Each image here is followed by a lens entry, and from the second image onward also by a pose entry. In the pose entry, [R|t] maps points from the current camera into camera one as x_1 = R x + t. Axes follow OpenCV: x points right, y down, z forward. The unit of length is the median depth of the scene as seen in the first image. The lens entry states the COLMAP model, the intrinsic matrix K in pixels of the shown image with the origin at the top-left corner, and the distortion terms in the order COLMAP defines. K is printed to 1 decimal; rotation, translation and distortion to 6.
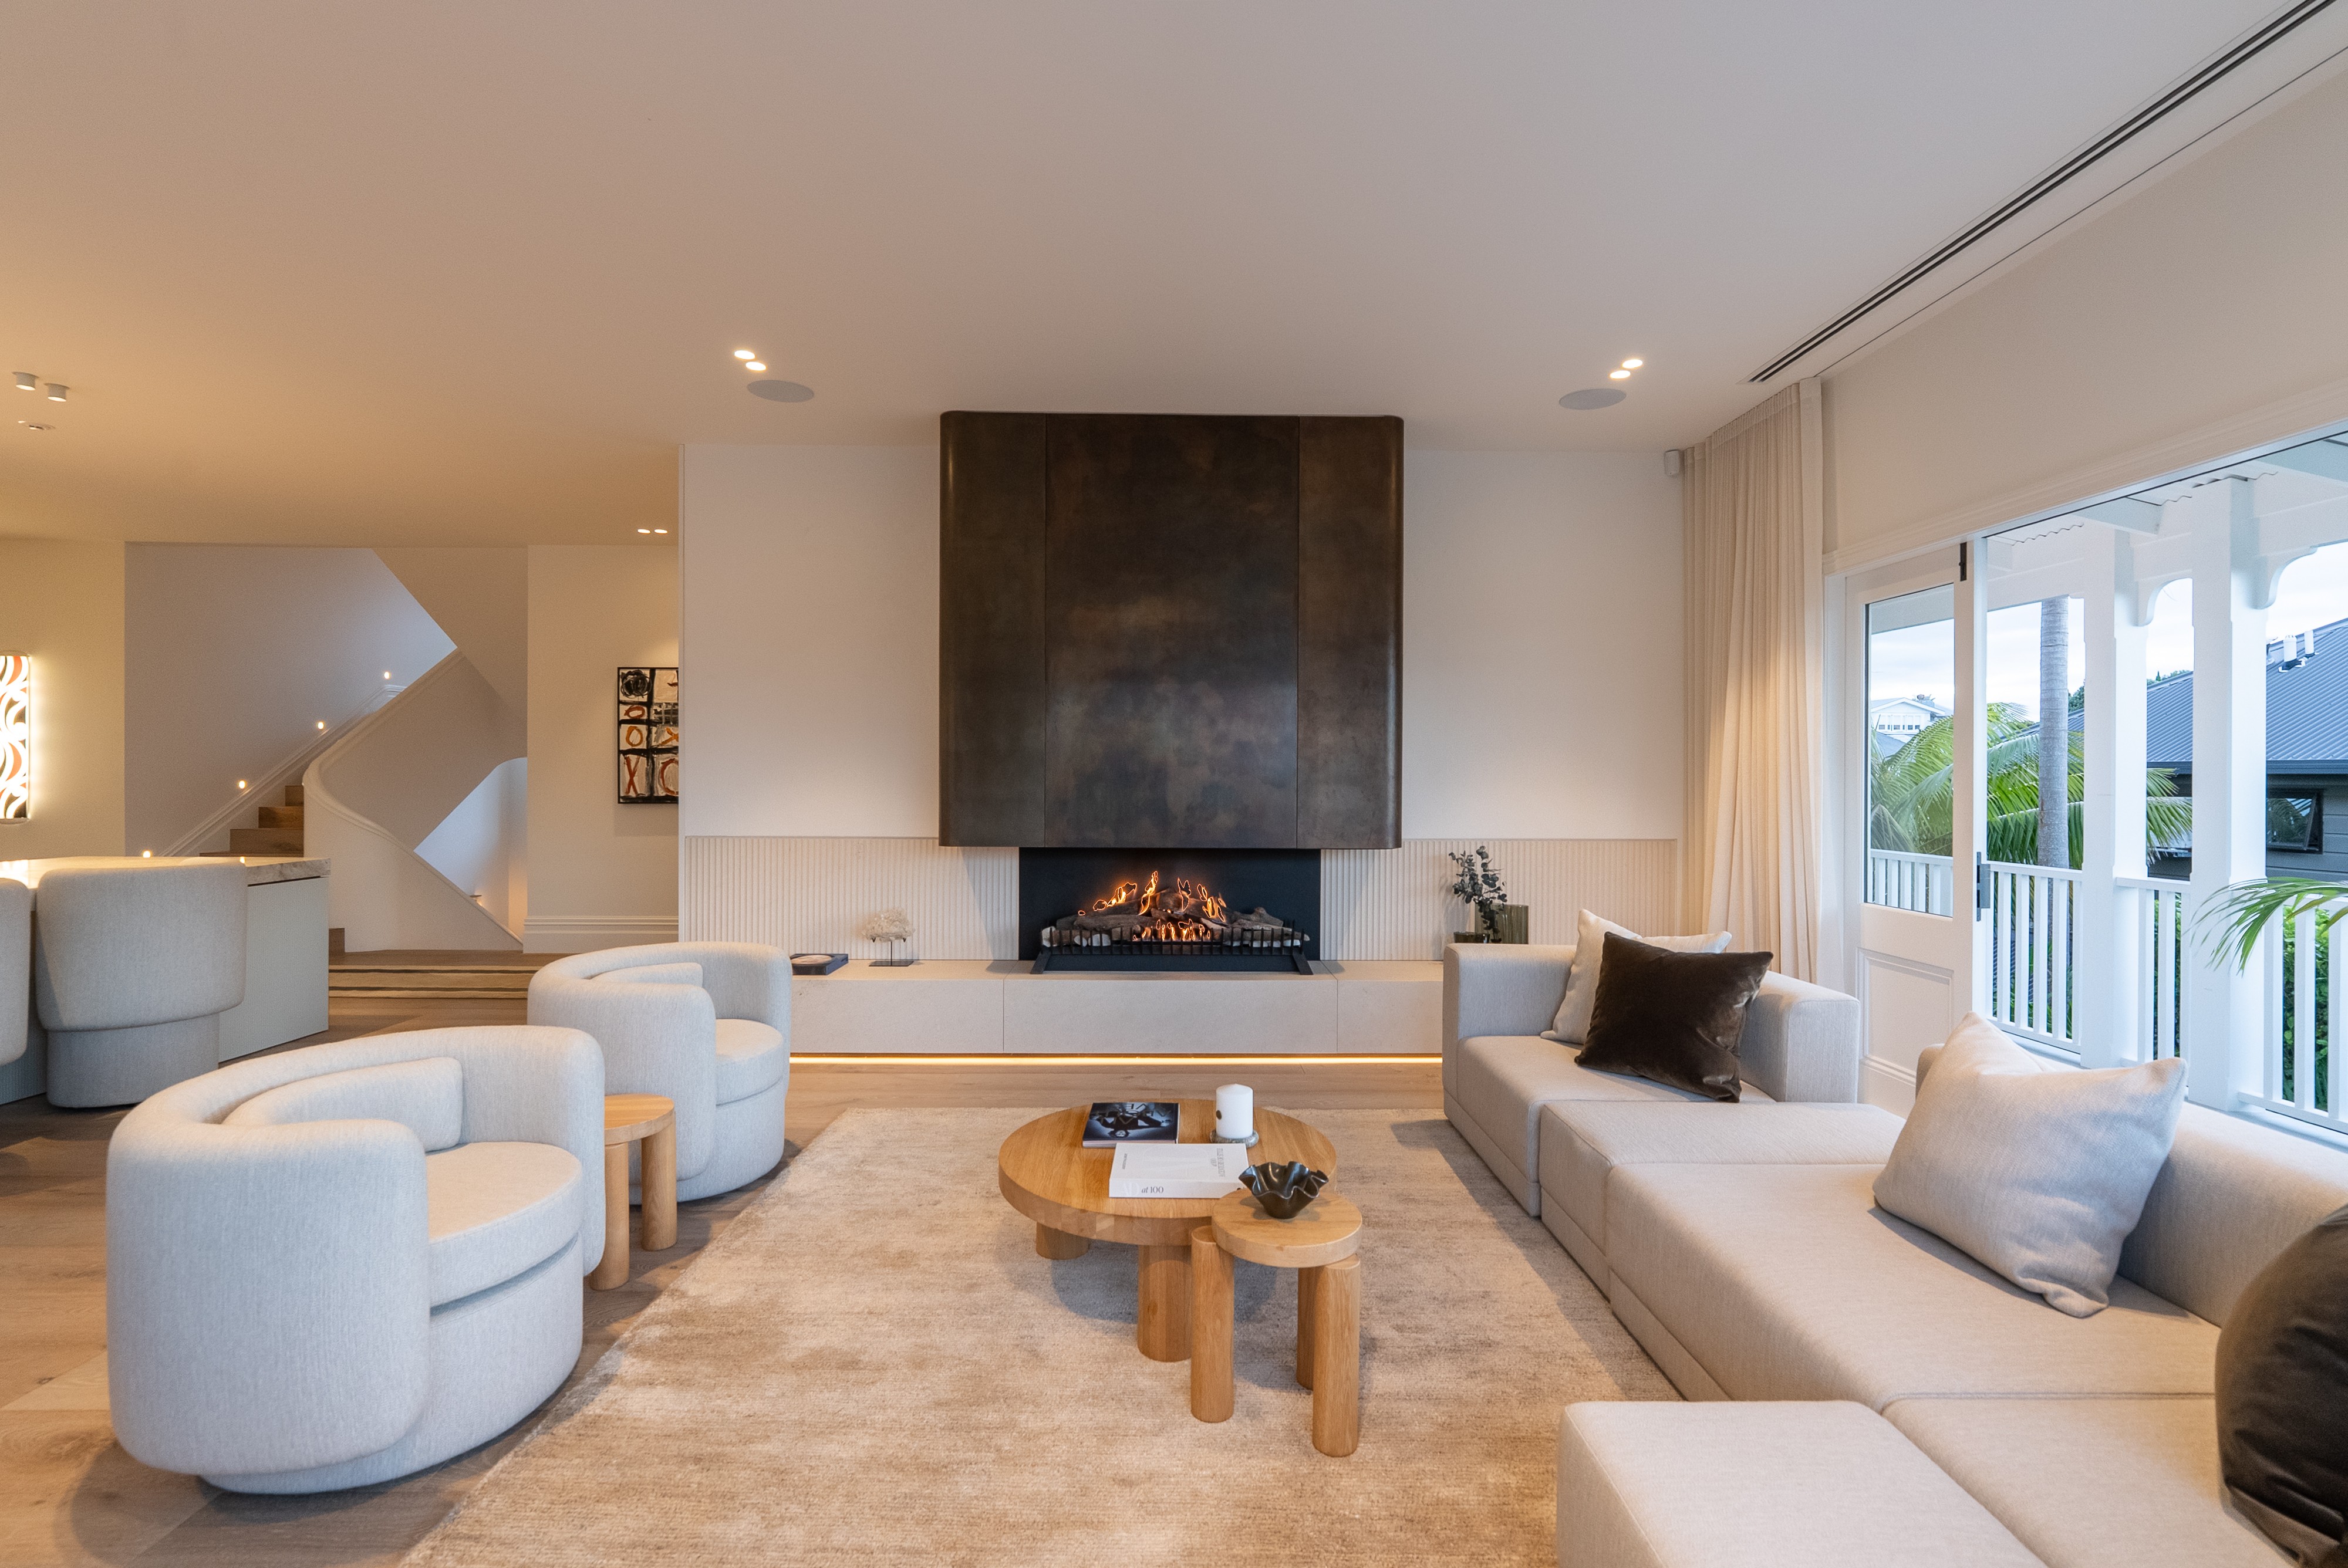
lens RADIAL K [[1063.1, 0, 1175.4], [0, 1063.1, 783.5], [0, 0, 1]] dist [-0.001767, -0.000036]
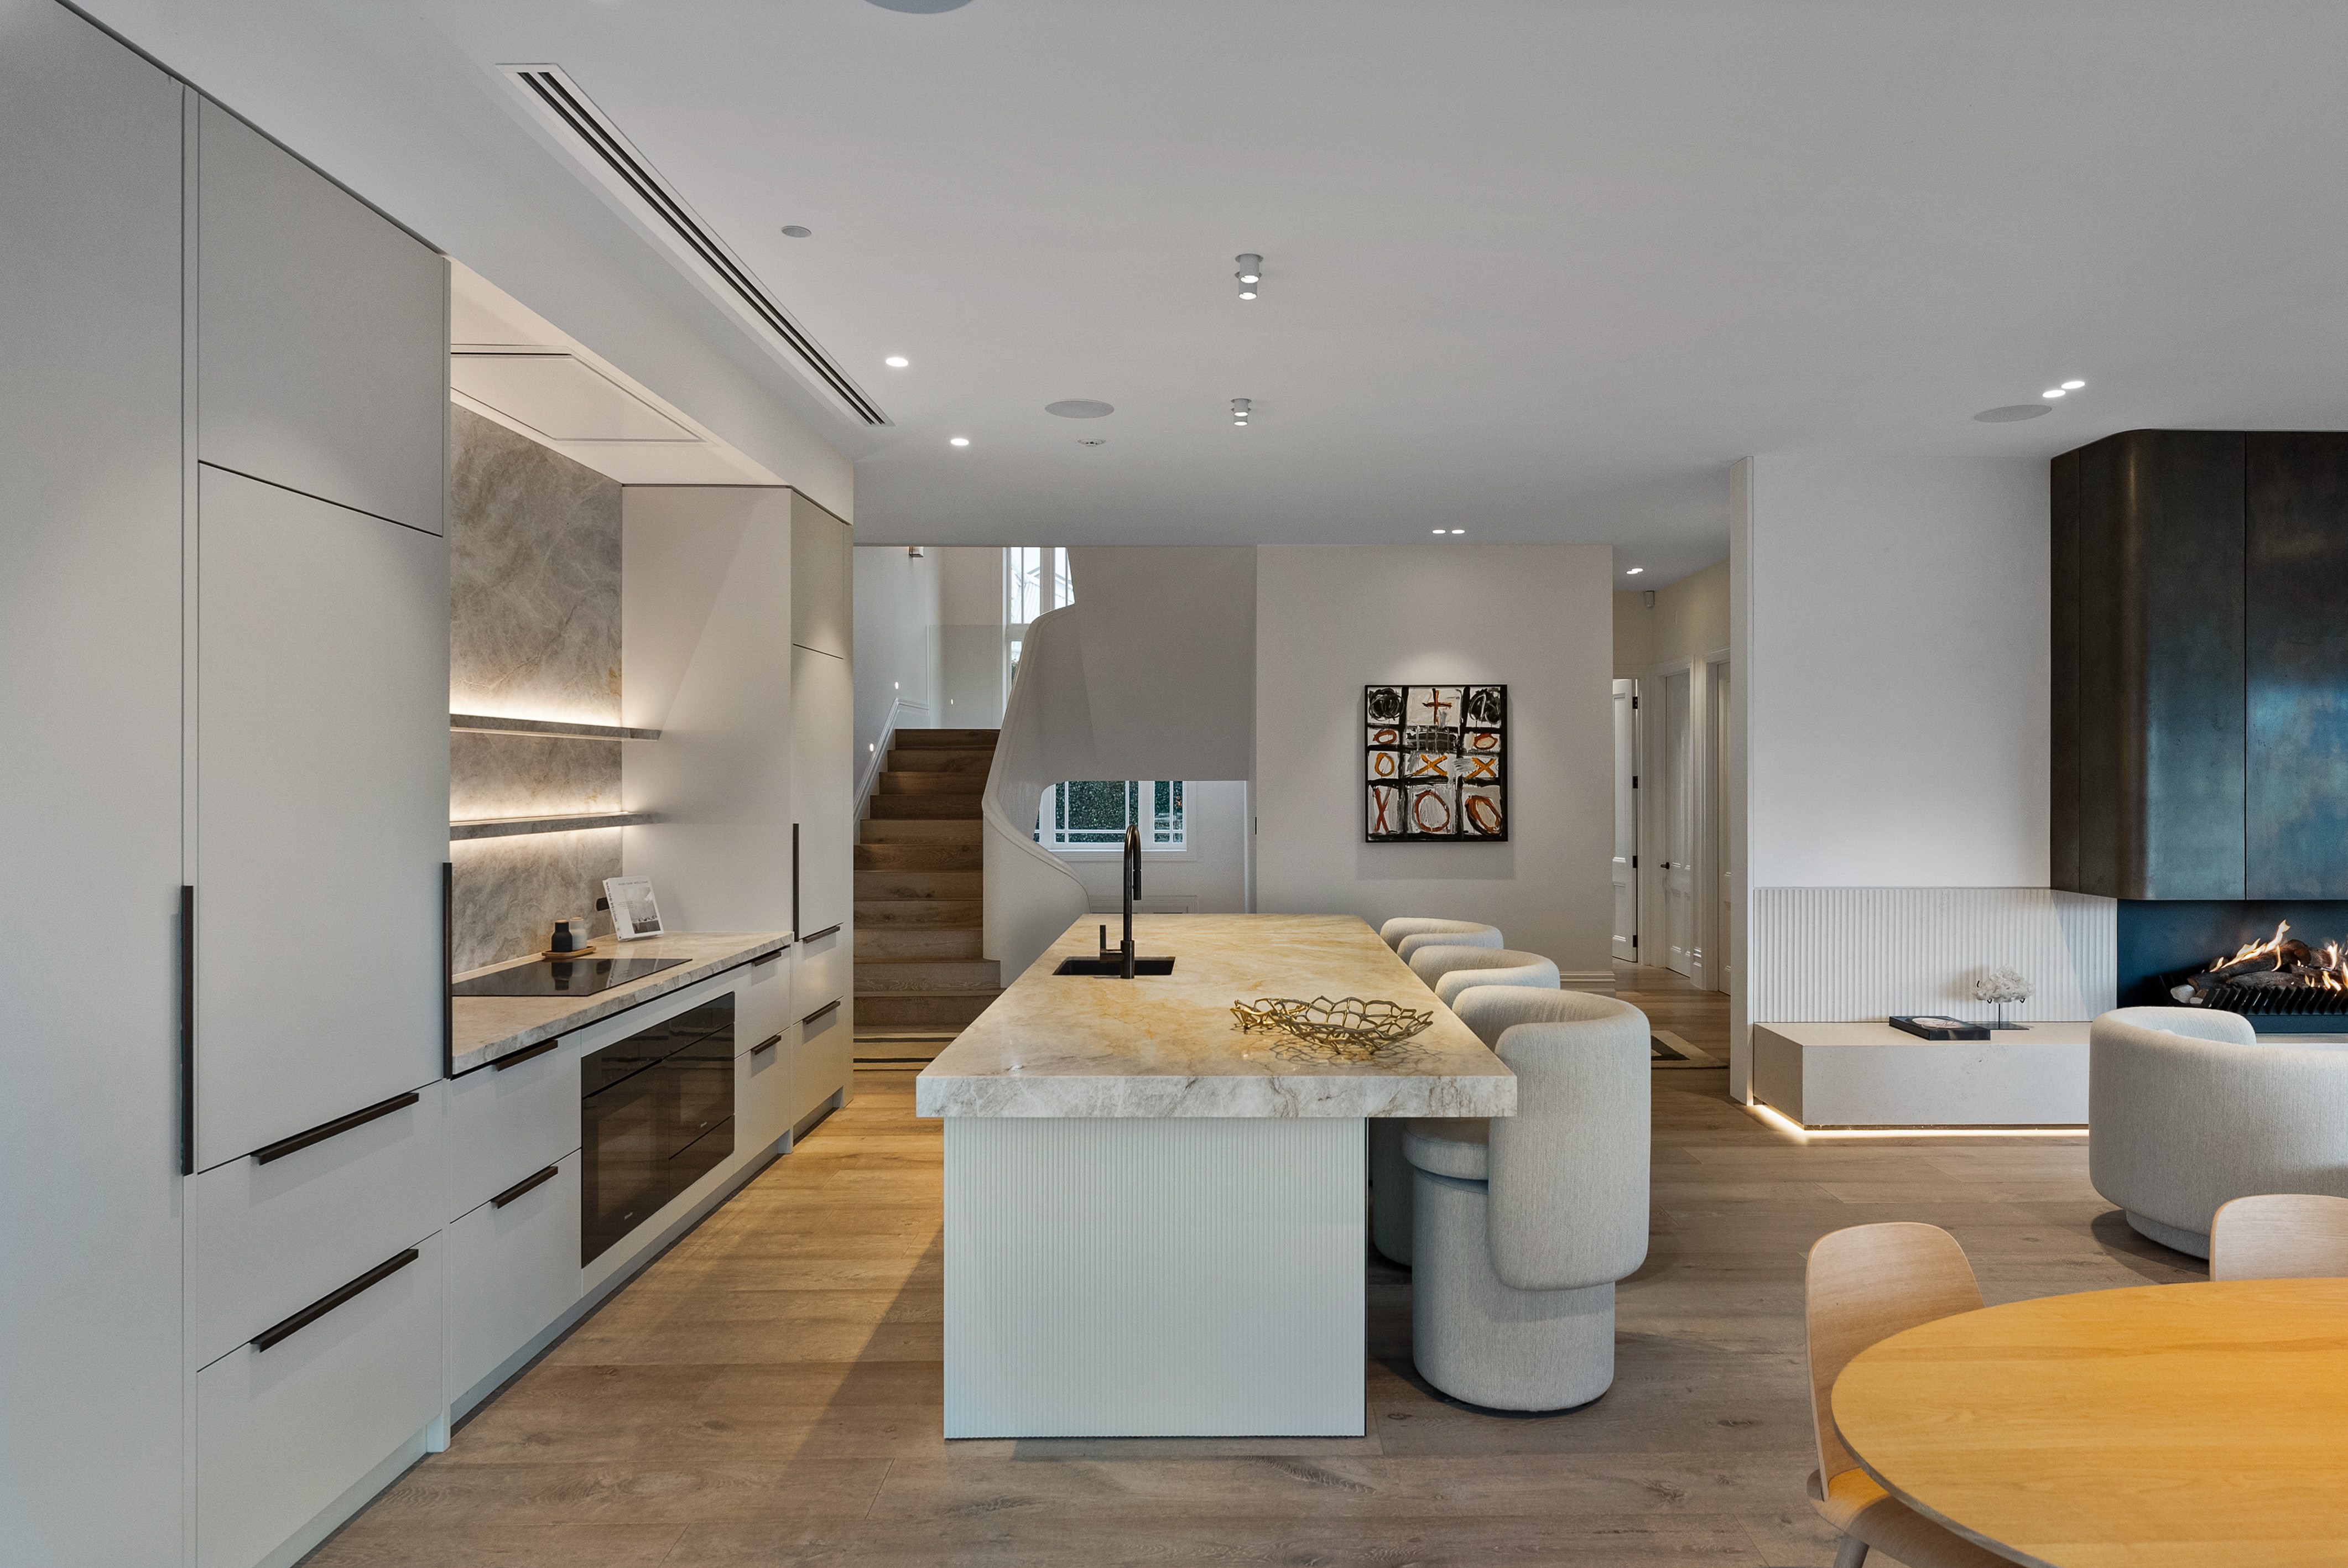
lens RADIAL K [[1382.8, 0, 1175.3], [0, 1382.8, 782.5], [0, 0, 1]] dist [-0.001386, -0.000187]
pose [[0.999968, -0.006956, 0.003946, -0.684652], [0.006948, 0.999974, 0.002096, -0.033399], [-0.003960, -0.002068, 0.999990, -0.129073]]
